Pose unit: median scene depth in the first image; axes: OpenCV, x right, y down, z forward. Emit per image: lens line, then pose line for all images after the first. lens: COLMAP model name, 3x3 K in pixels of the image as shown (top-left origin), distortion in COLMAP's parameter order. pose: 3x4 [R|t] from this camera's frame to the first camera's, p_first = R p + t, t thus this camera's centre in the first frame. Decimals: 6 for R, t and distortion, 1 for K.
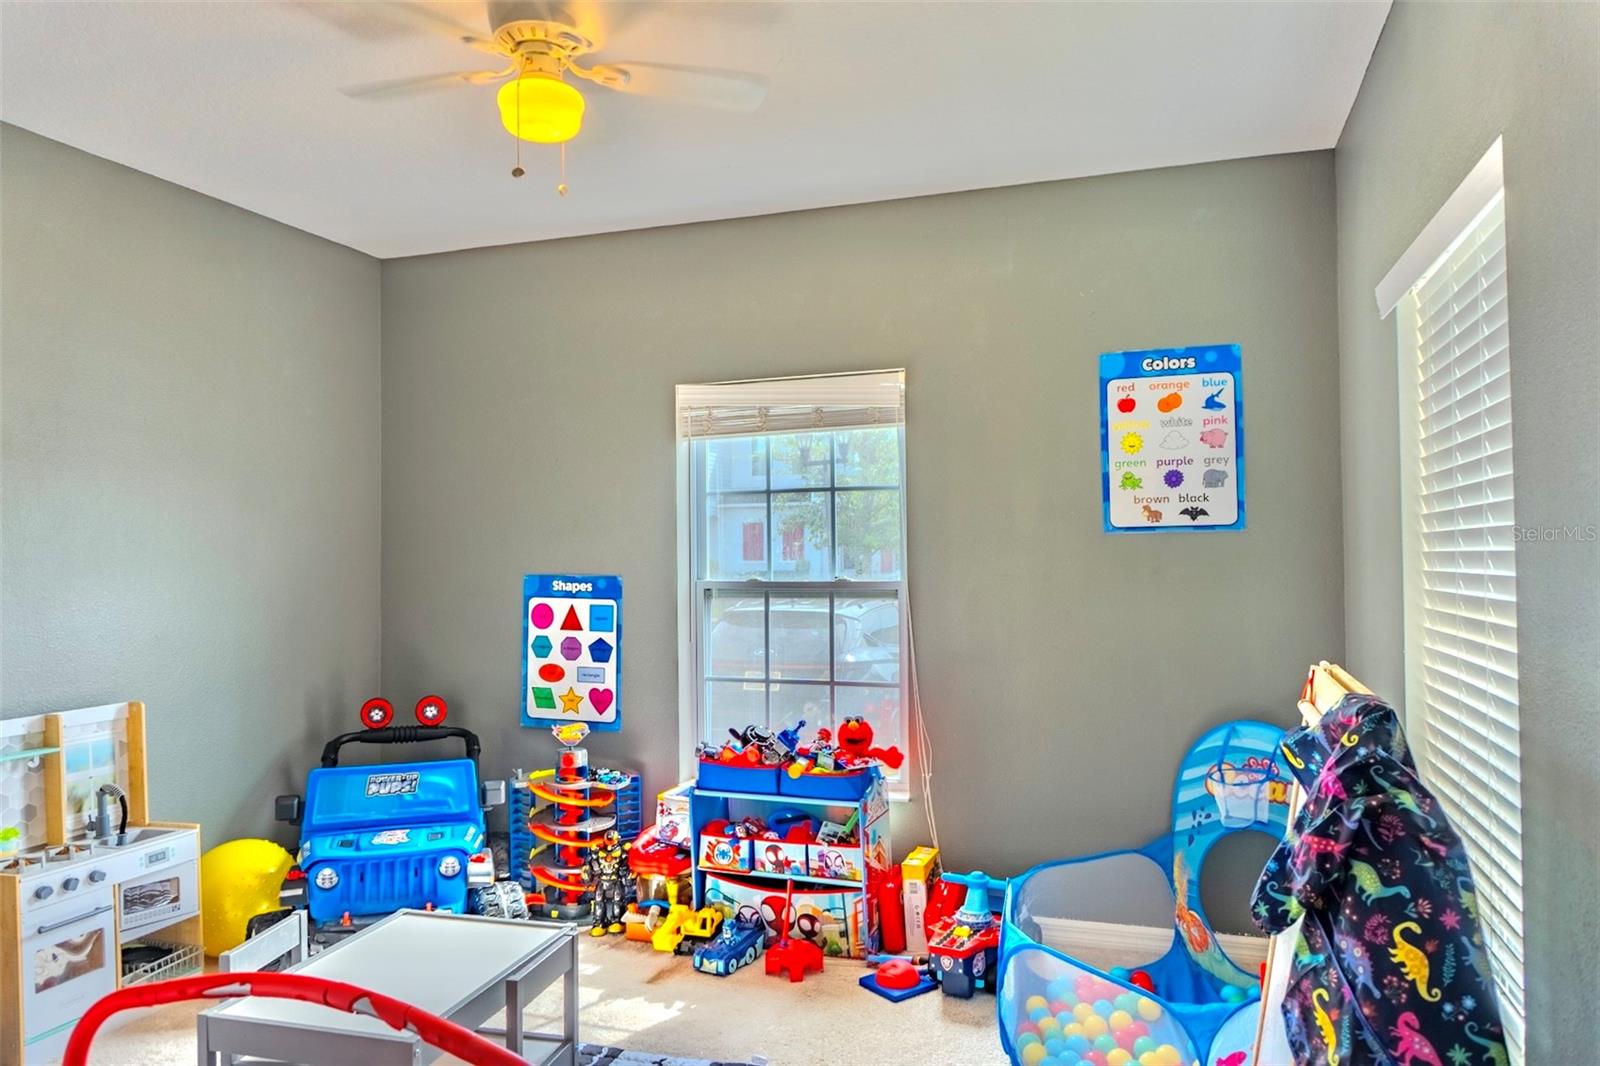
lens RADIAL K [[1073.4, 0, 801.6], [0, 1073.4, 528.7], [0, 0, 1]] dist [-0.004554, -0.001755]
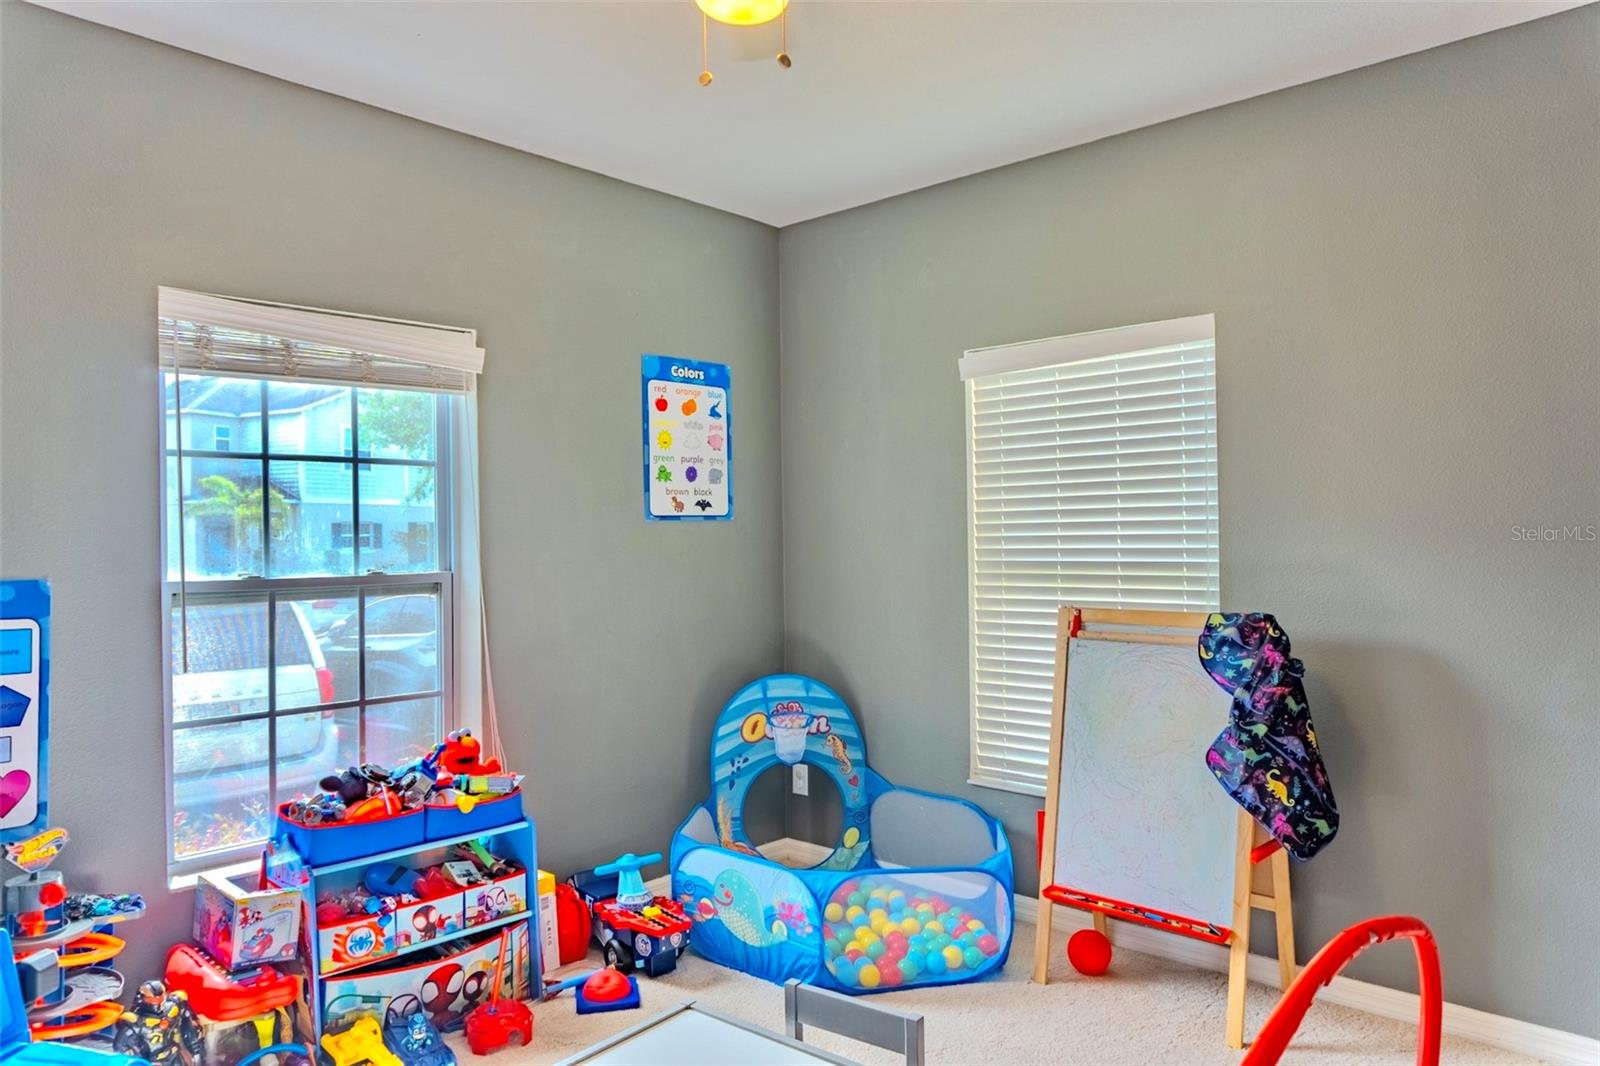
lens RADIAL K [[1073.4, 0, 801.6], [0, 1073.4, 528.7], [0, 0, 1]] dist [-0.004554, -0.001755]
pose [[0.396951, 0.009572, 0.917790, -0.653559], [-0.012877, 0.999905, -0.004859, 0.015383], [-0.917750, -0.009889, 0.397037, 0.435622]]
